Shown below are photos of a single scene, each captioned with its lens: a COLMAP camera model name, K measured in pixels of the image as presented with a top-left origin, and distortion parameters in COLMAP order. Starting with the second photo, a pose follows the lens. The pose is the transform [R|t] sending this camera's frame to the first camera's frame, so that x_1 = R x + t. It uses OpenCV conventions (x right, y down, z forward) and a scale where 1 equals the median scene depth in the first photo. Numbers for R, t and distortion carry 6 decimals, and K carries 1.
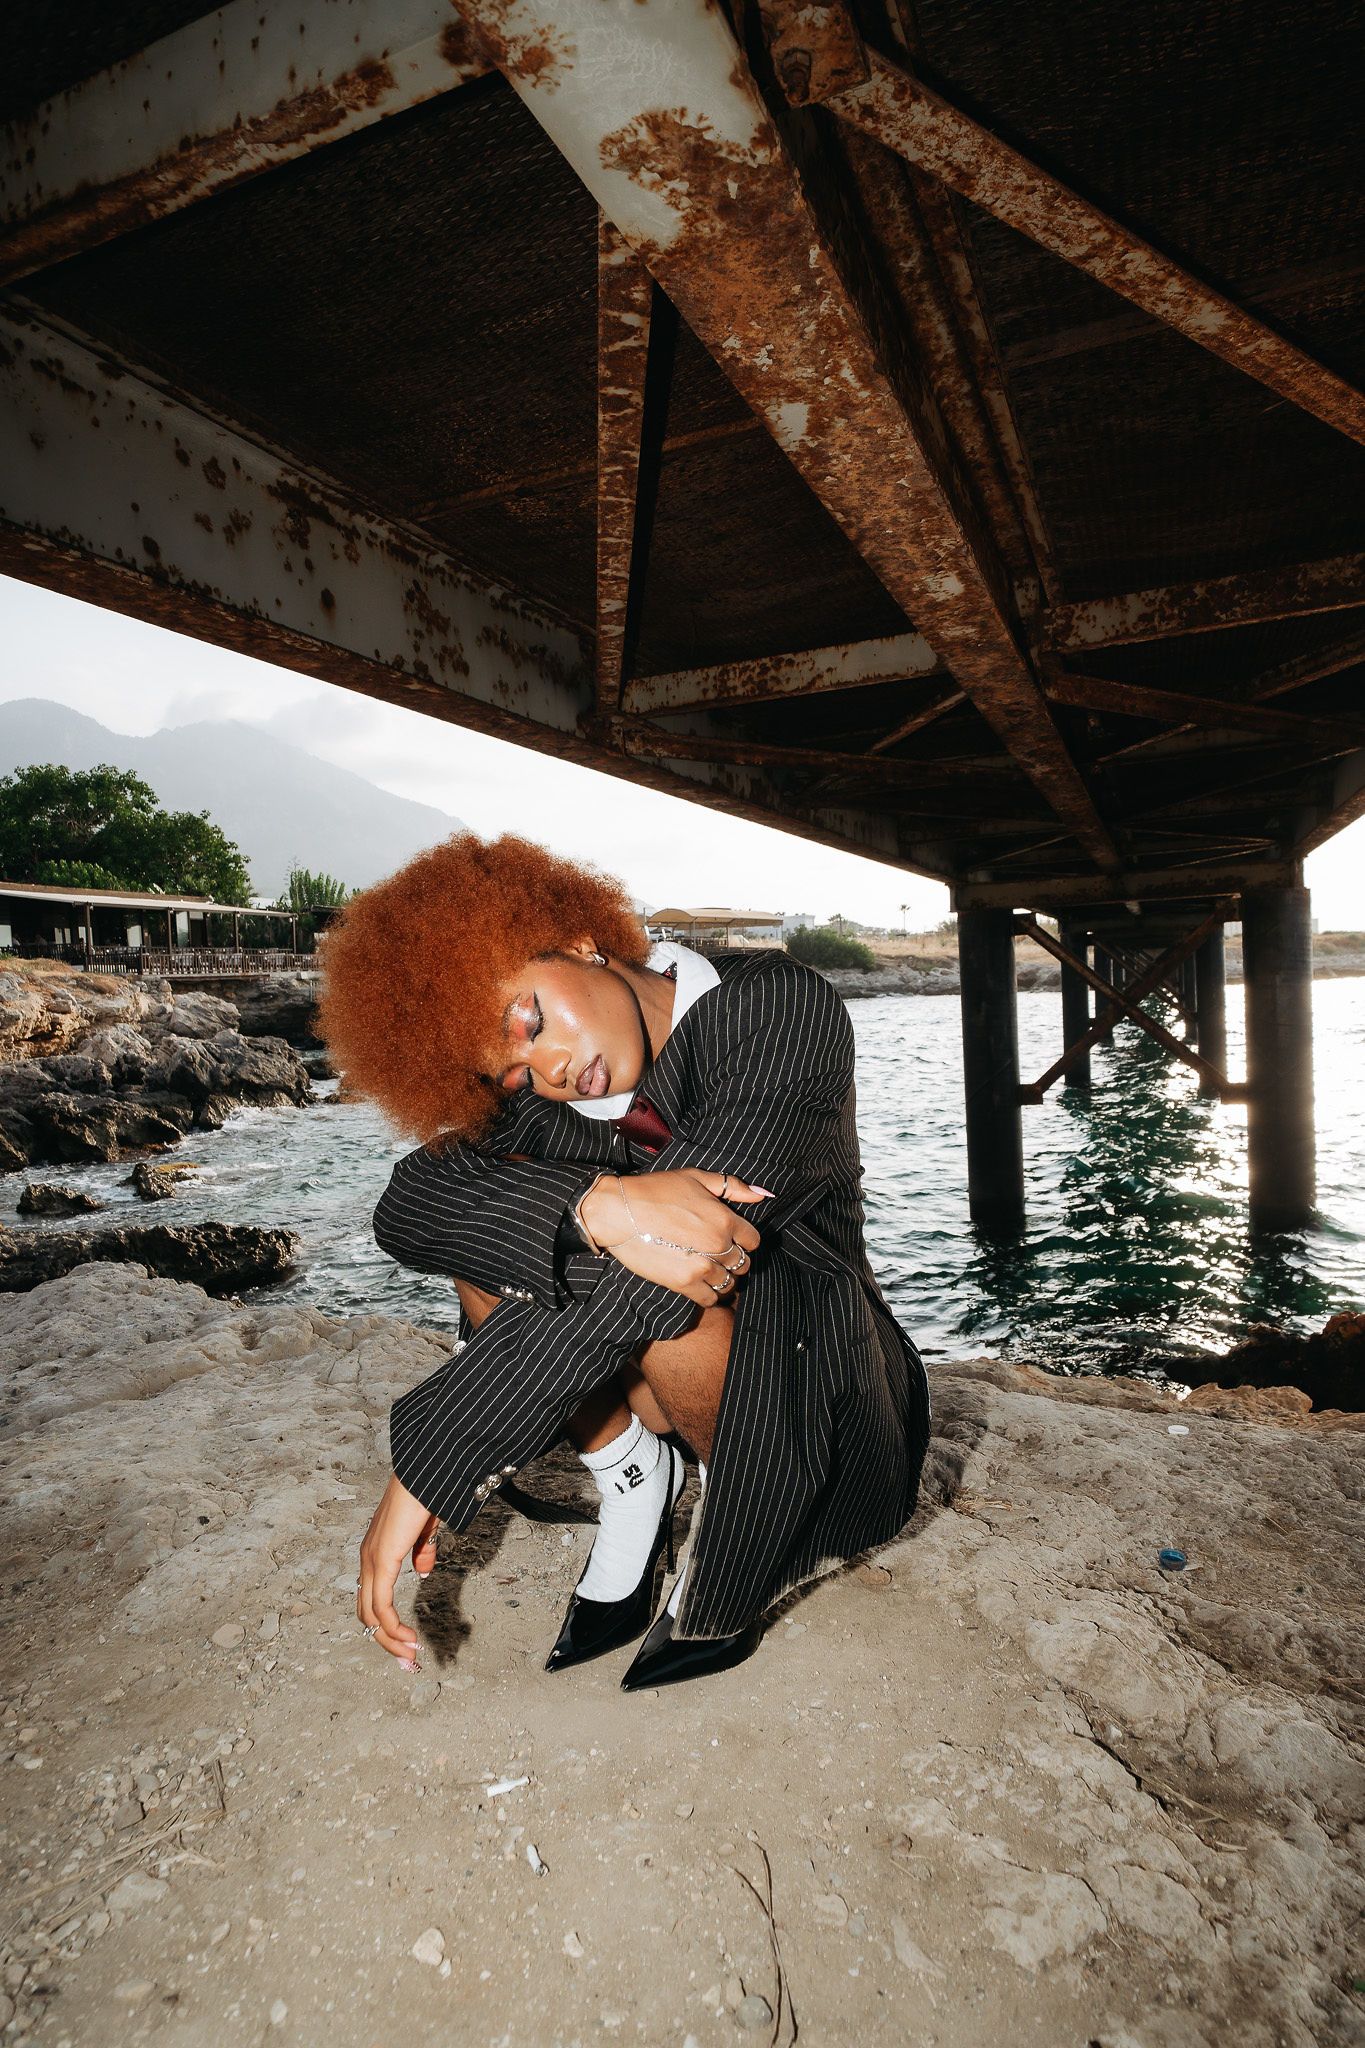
lens RADIAL K [[1076.1, 0, 692.1], [0, 1076.1, 1031.9], [0, 0, 1]] dist [0.019144, 0.002598]
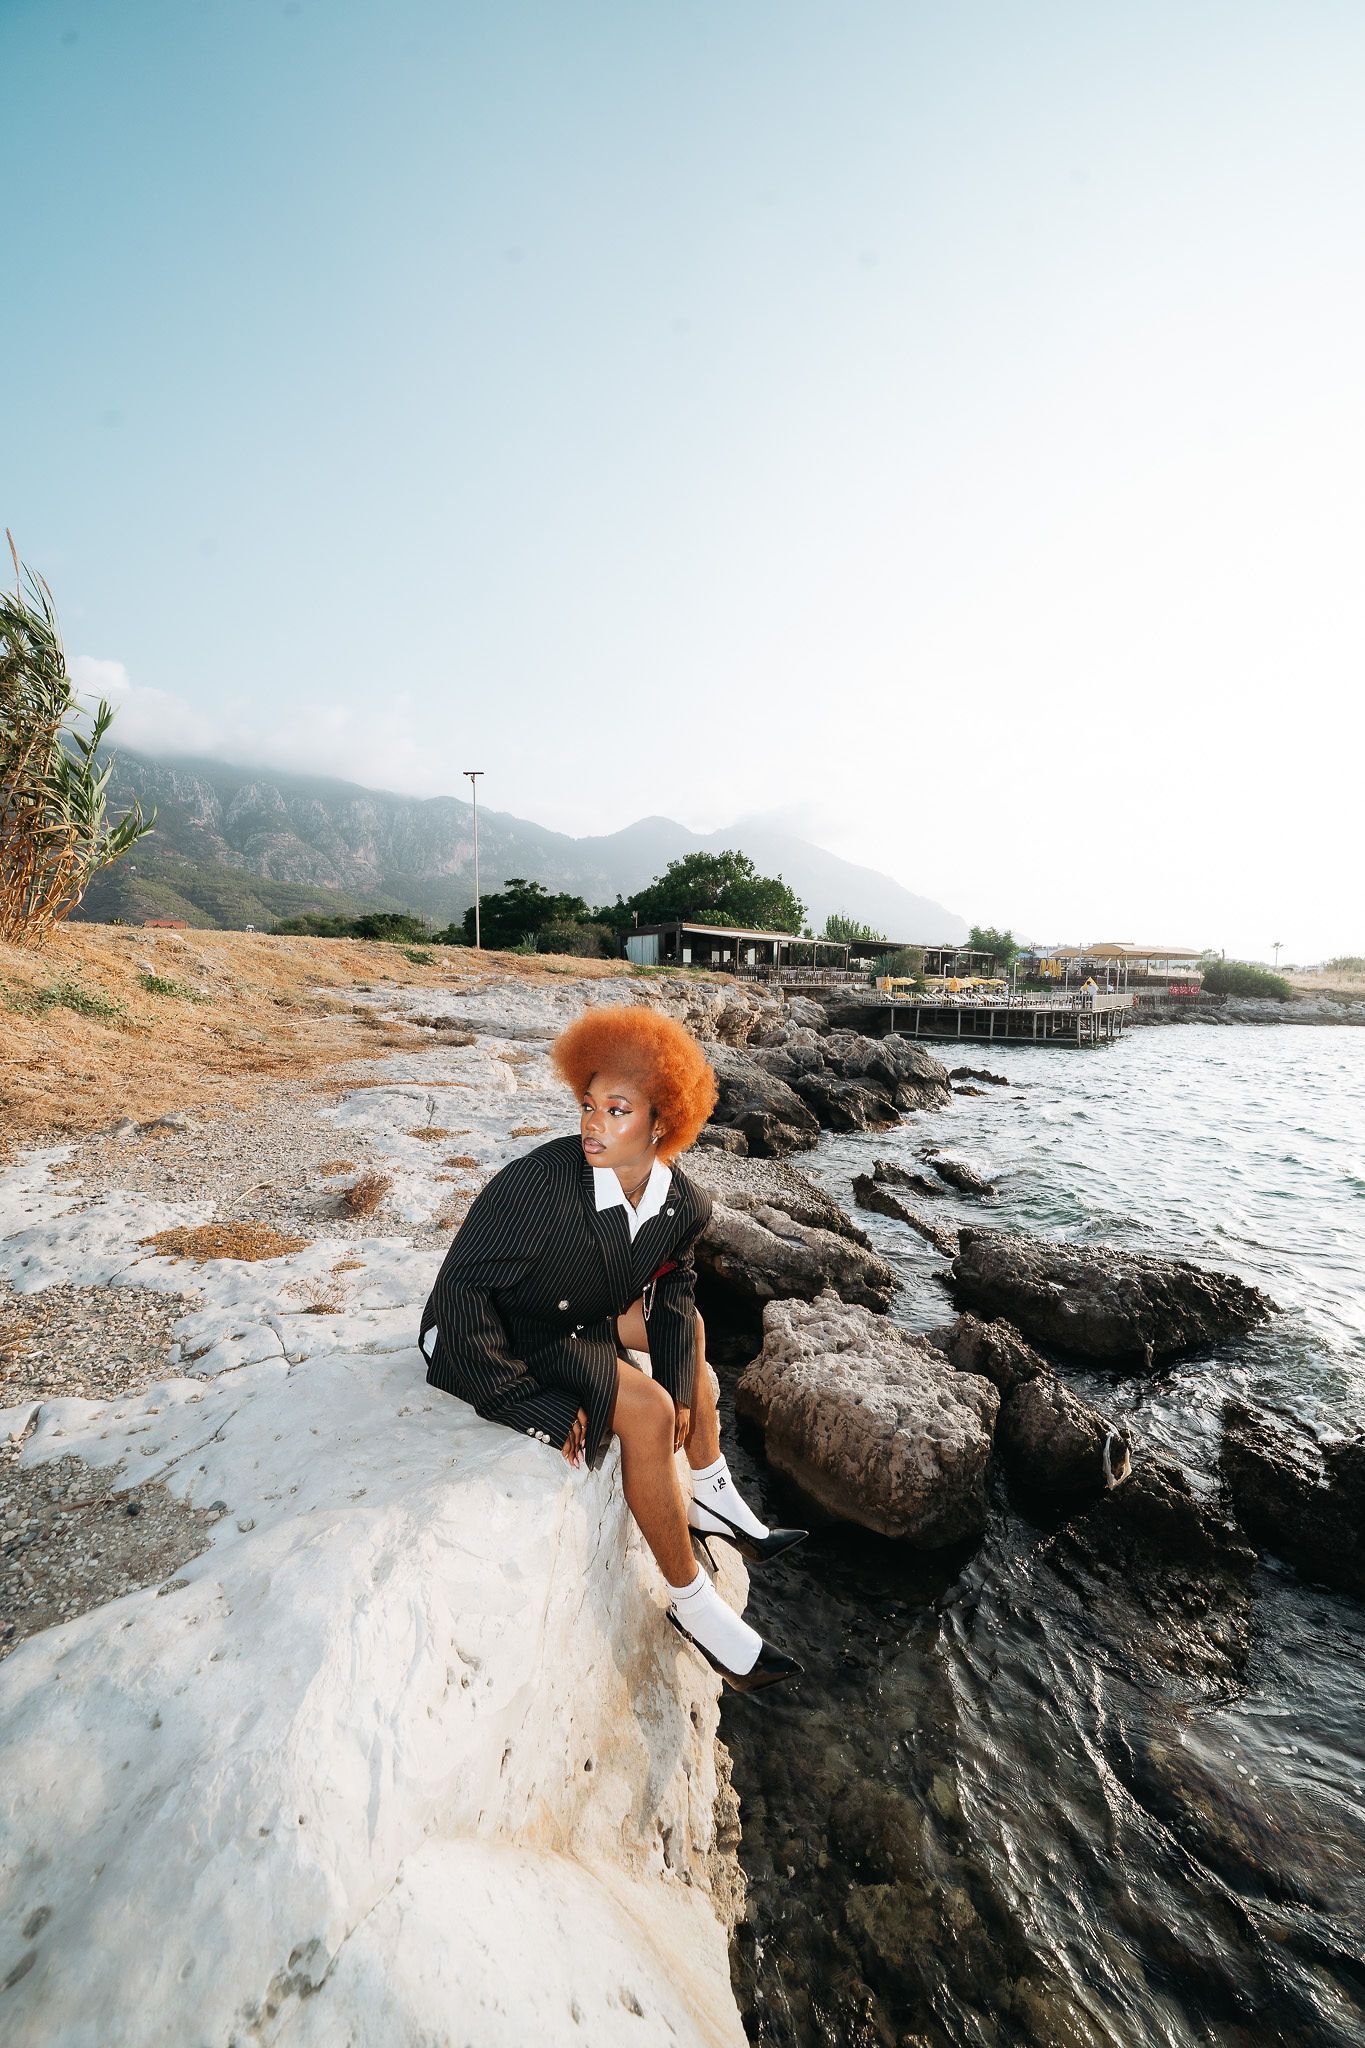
lens RADIAL K [[711.5, 0, 692.3], [0, 711.5, 1036.2], [0, 0, 1]] dist [-0.018718, 0.000394]
pose [[0.887153, 0.077621, -0.454901, -1.535297], [-0.066928, 0.996972, 0.039593, -0.115744], [0.456597, -0.004679, 0.889661, 0.426461]]
